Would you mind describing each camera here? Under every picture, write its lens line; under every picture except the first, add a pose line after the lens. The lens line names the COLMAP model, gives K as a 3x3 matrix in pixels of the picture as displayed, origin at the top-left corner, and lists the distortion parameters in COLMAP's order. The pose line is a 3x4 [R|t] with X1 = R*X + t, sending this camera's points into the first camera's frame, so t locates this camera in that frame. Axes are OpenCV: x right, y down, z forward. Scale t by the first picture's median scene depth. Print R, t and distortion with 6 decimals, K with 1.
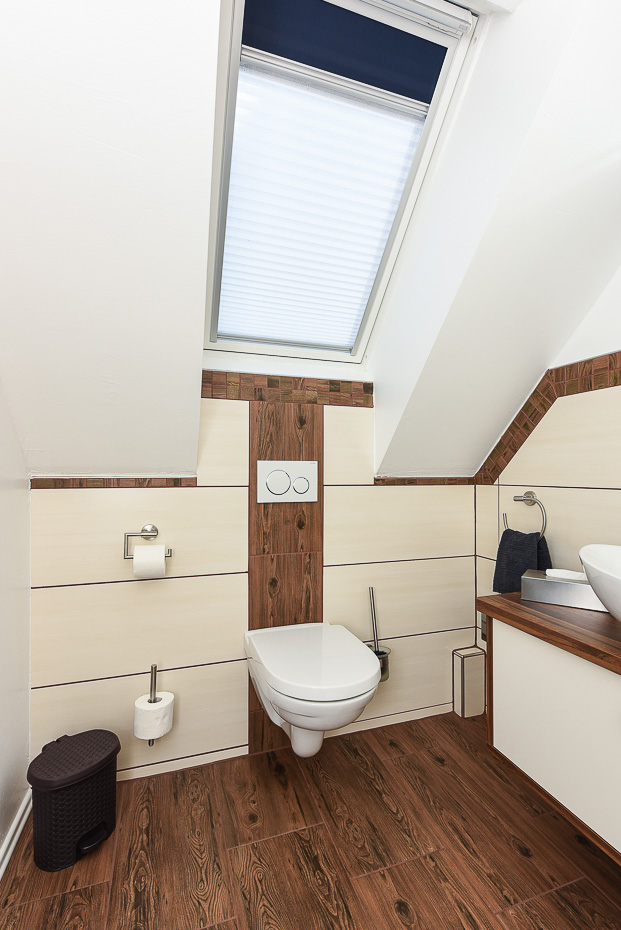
lens RADIAL K [[428.0, 0, 313.8], [0, 428.0, 472.7], [0, 0, 1]] dist [-0.001487, -0.002517]
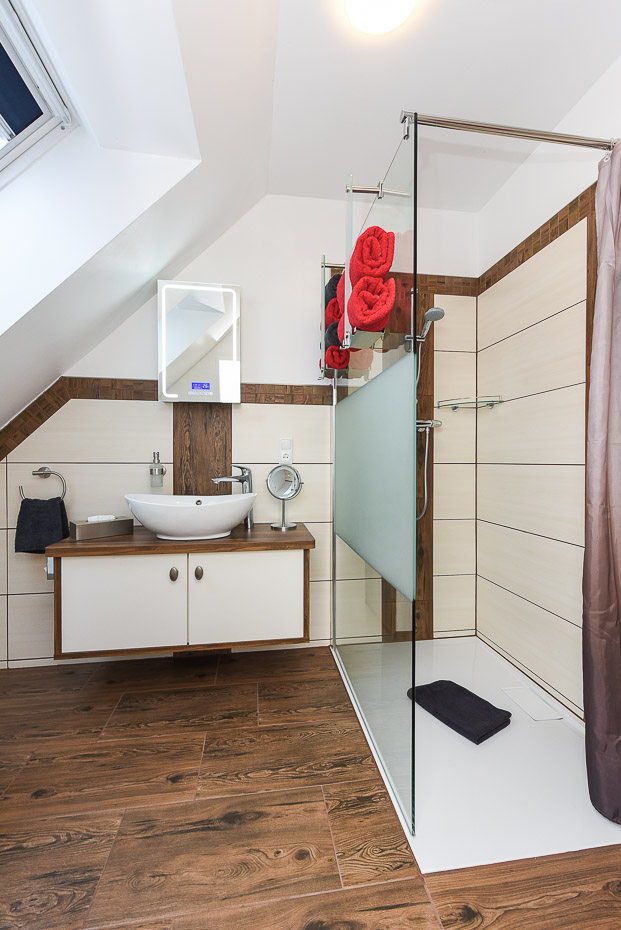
lens RADIAL K [[380.8, 0, 311.4], [0, 380.8, 464.2], [0, 0, 1]] dist [0.005932, -0.002071]
pose [[0.179710, -0.009032, 0.983678, -0.512083], [-0.004705, 0.999939, 0.010041, 0.021344], [-0.983708, -0.006433, 0.179657, 0.006079]]
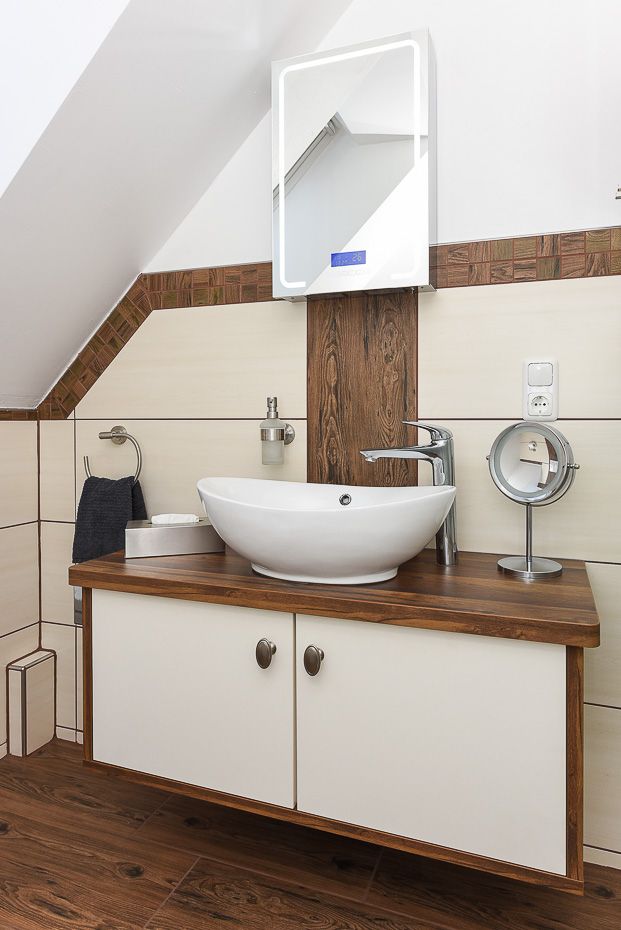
lens RADIAL K [[593.3, 0, 328.2], [0, 593.3, 428.4], [0, 0, 1]] dist [0.003137, -0.000824]
pose [[0.625683, -0.007764, 0.780039, -0.108070], [-0.002548, 0.999925, 0.011997, 0.036199], [-0.780073, -0.009494, 0.625616, 0.024843]]
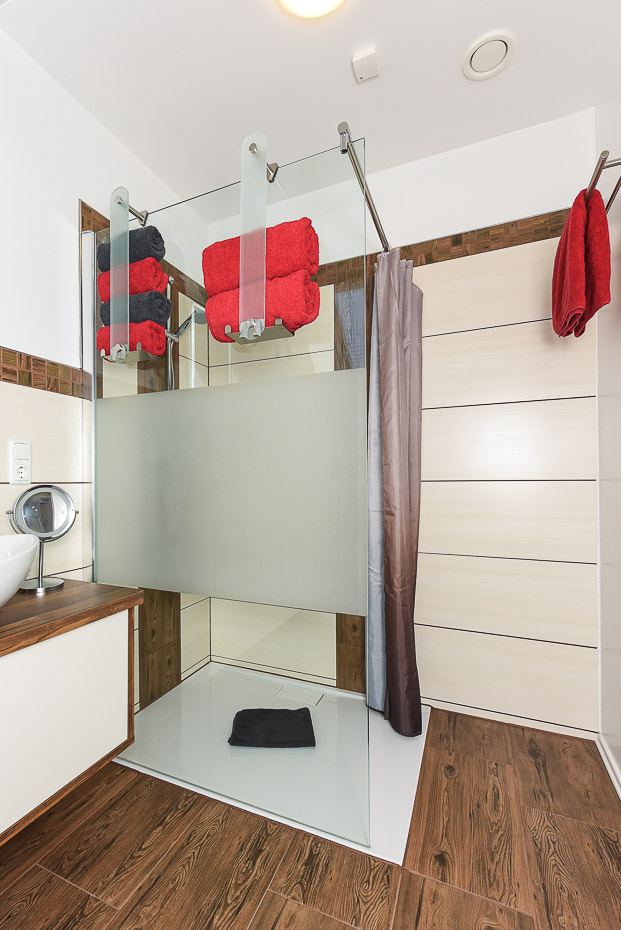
lens RADIAL K [[430.7, 0, 271.7], [0, 430.7, 480.1], [0, 0, 1]] dist [0.005548, -0.001934]
pose [[-0.722388, 0.006406, 0.691458, -0.229626], [0.003482, 0.999978, -0.005627, 0.033743], [-0.691479, -0.001657, -0.722395, 0.629659]]
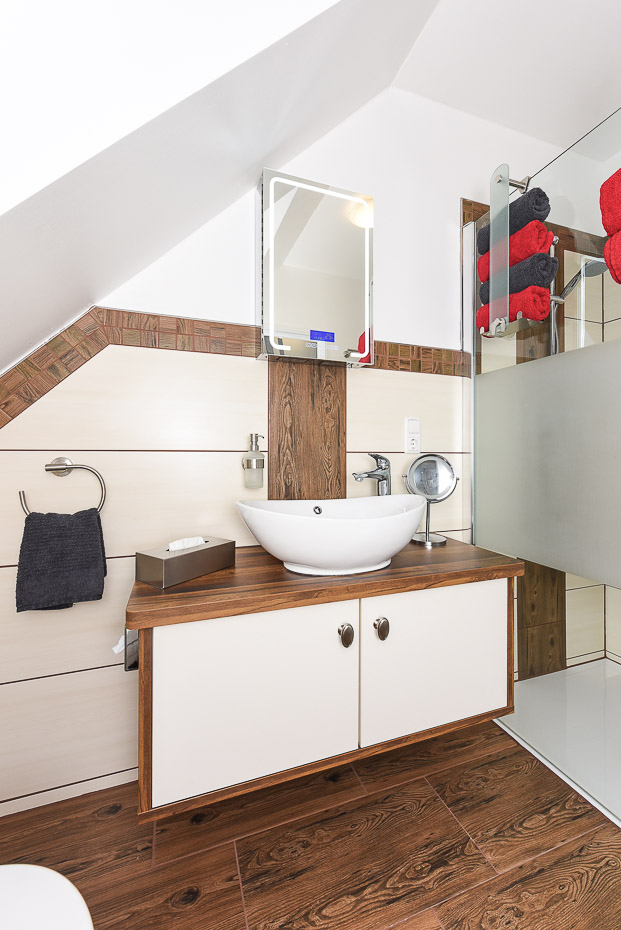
lens RADIAL K [[380.8, 0, 312.8], [0, 380.8, 453.5], [0, 0, 1]] dist [0.005932, -0.002071]
pose [[-0.021891, 0.005856, 0.999743, -0.187389], [-0.004151, 0.999974, -0.005948, 0.041563], [-0.999752, -0.004280, -0.021866, 0.615382]]
